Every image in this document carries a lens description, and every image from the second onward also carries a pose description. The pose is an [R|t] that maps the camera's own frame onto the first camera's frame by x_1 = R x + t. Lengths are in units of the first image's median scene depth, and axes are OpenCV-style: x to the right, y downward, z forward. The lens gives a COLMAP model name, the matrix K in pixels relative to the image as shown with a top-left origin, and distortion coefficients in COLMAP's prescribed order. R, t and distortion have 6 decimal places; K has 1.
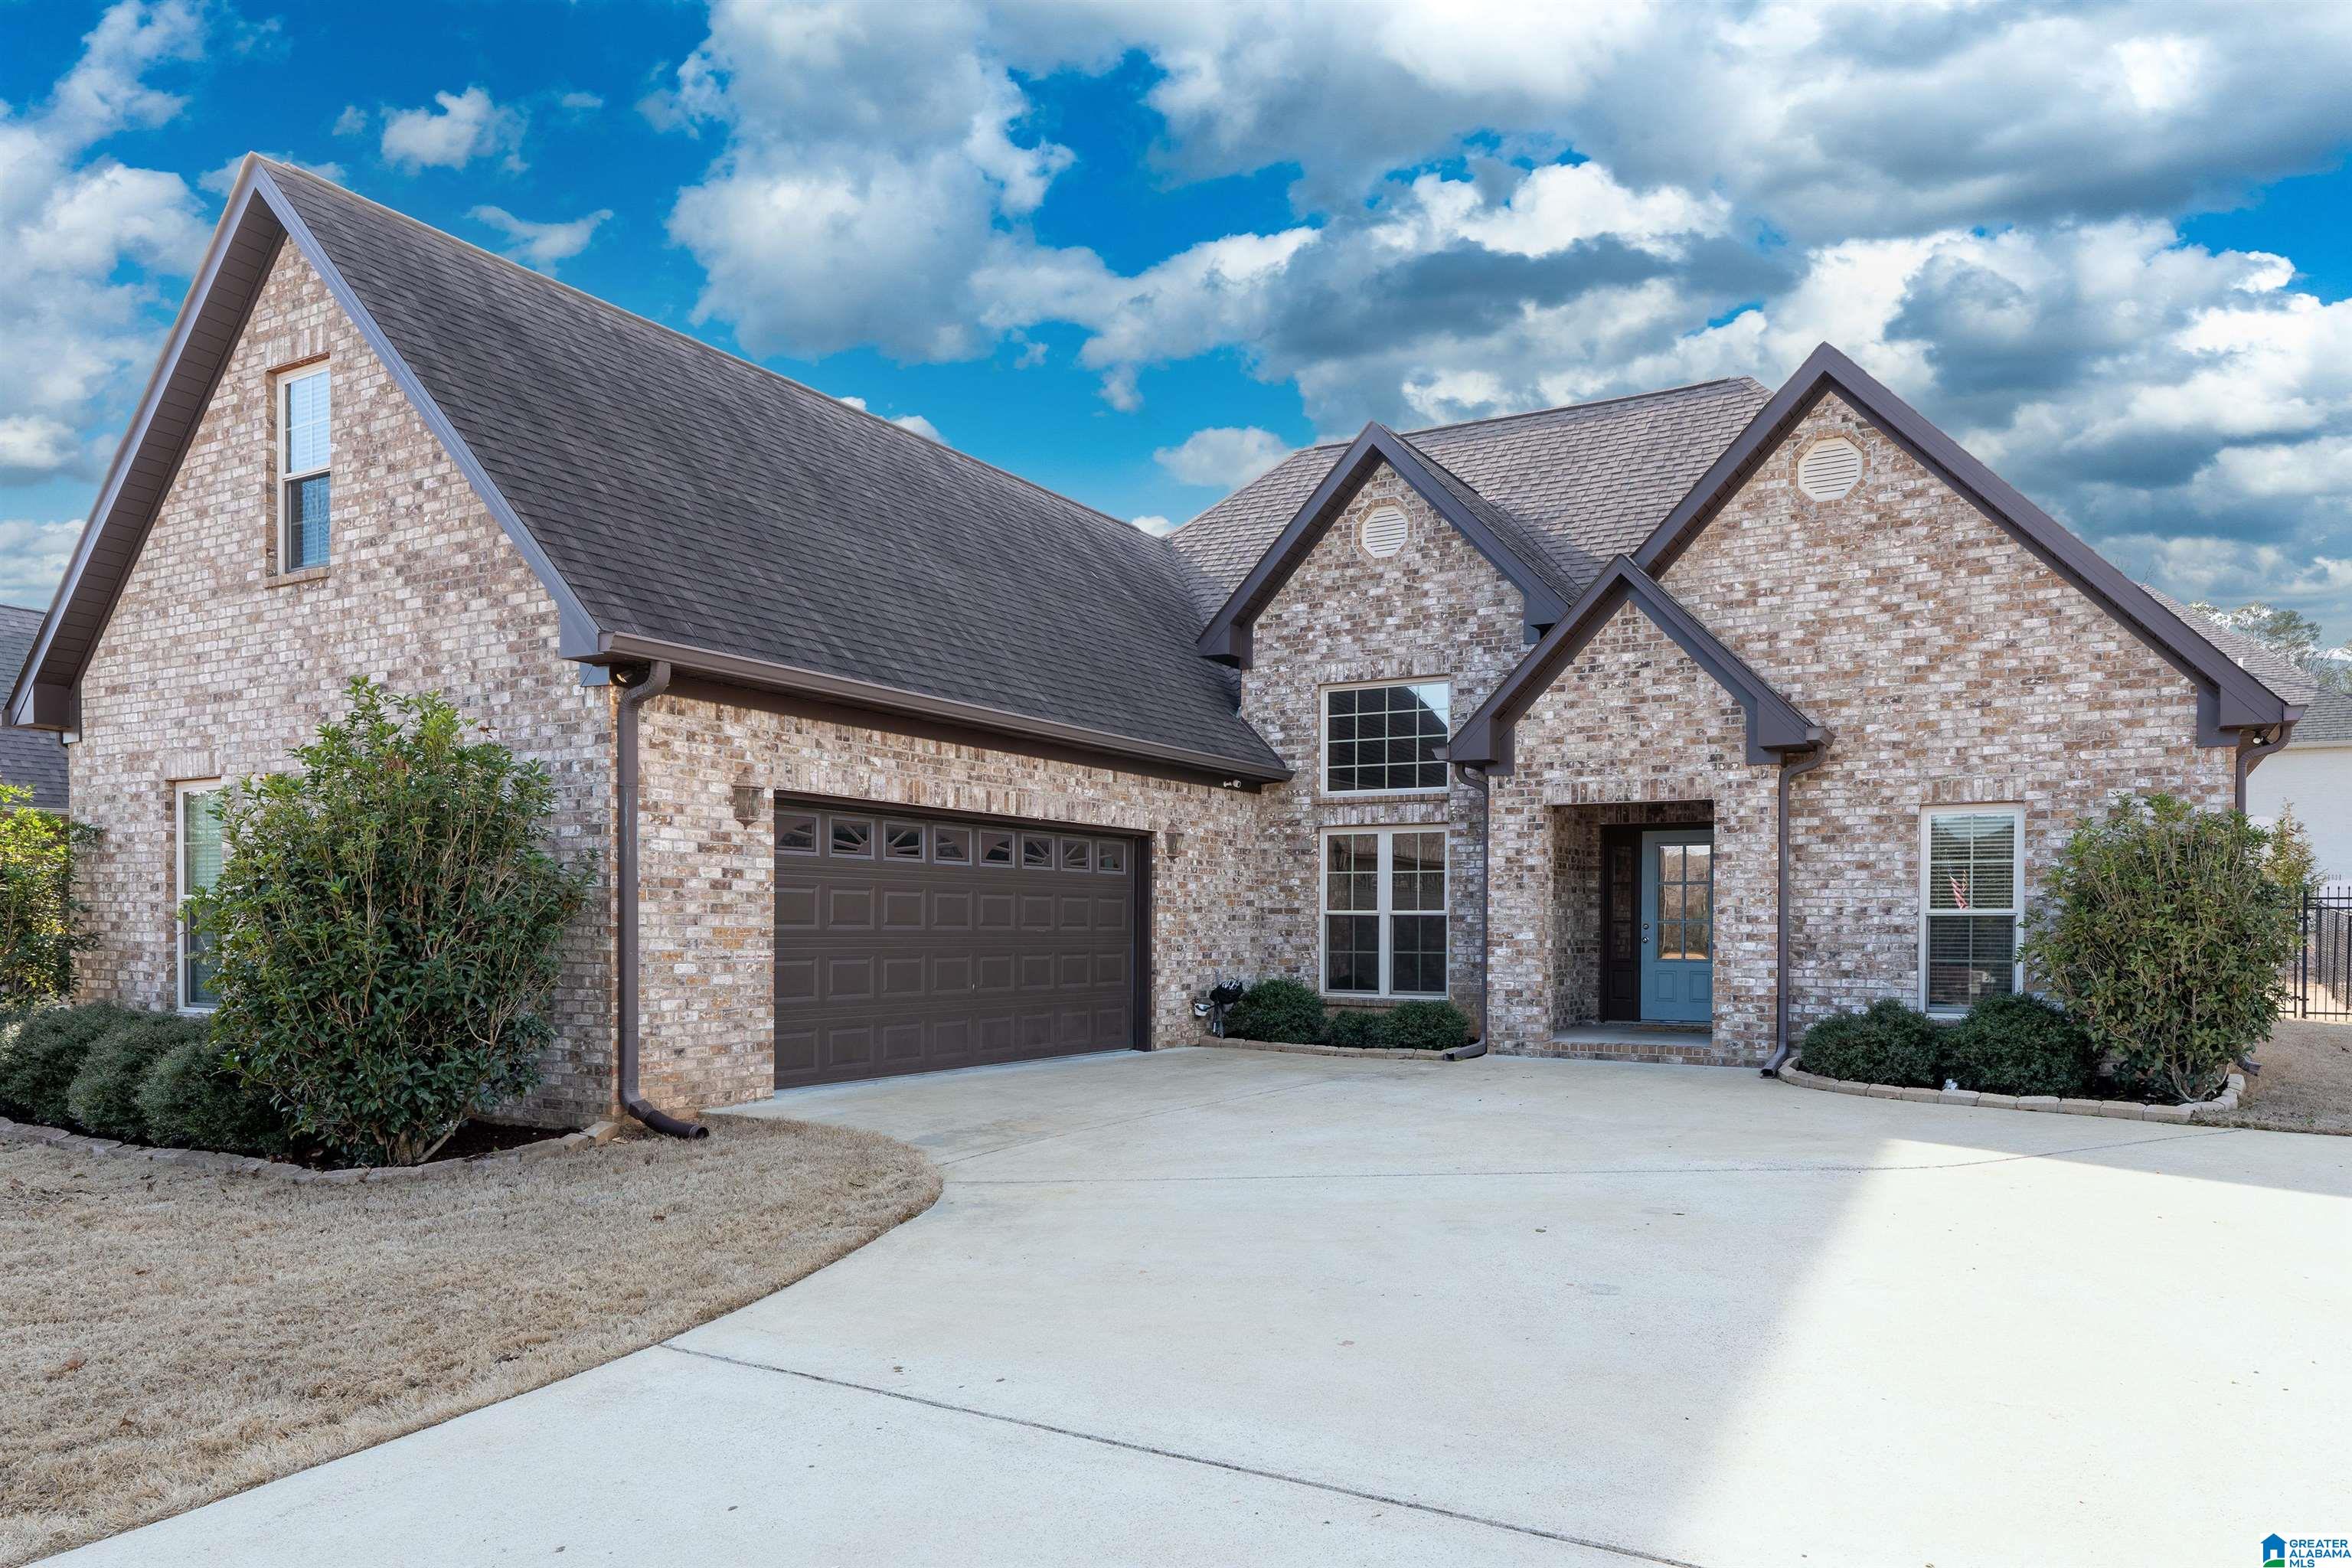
lens RADIAL K [[1408.1, 0, 1305.3], [0, 1408.1, 925.2], [0, 0, 1]] dist [0.001057, 0.001352]
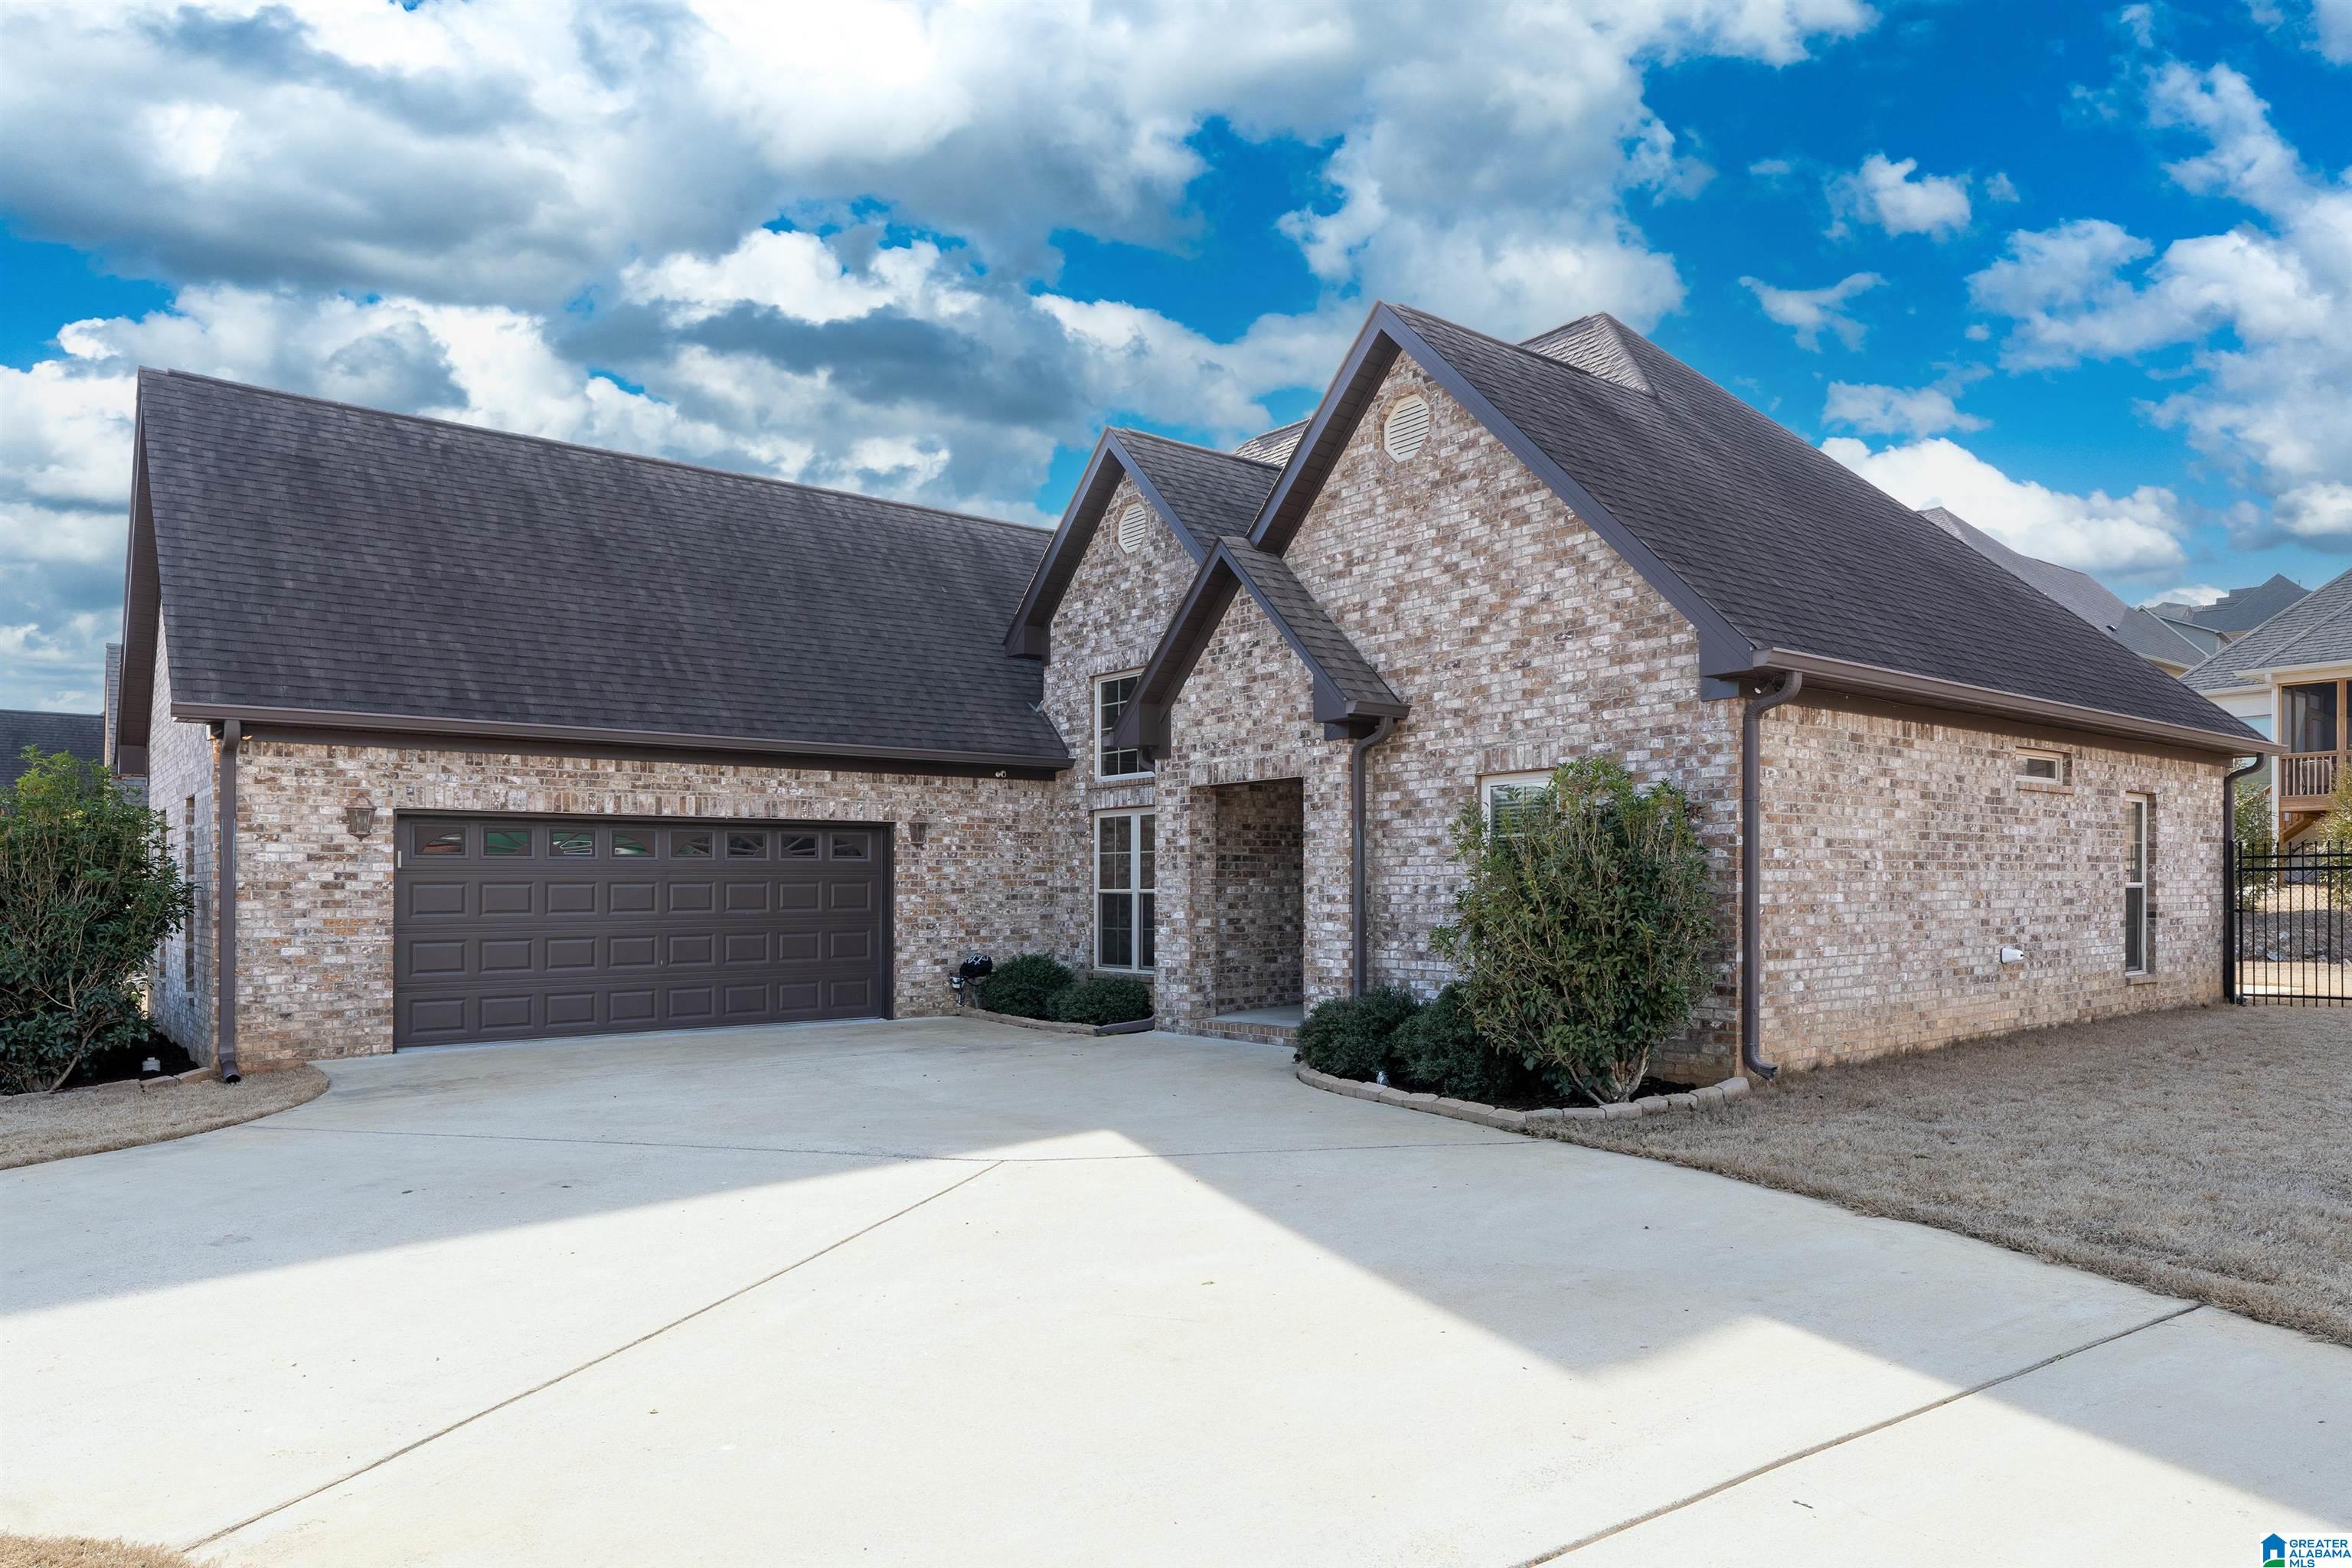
lens RADIAL K [[1408.1, 0, 1360.7], [0, 1408.1, 851.2], [0, 0, 1]] dist [0.001057, 0.001352]
pose [[0.933907, -0.019708, -0.356973, 0.692759], [0.011863, 0.999638, -0.024153, -0.013458], [0.357320, 0.018322, 0.933802, 0.101370]]
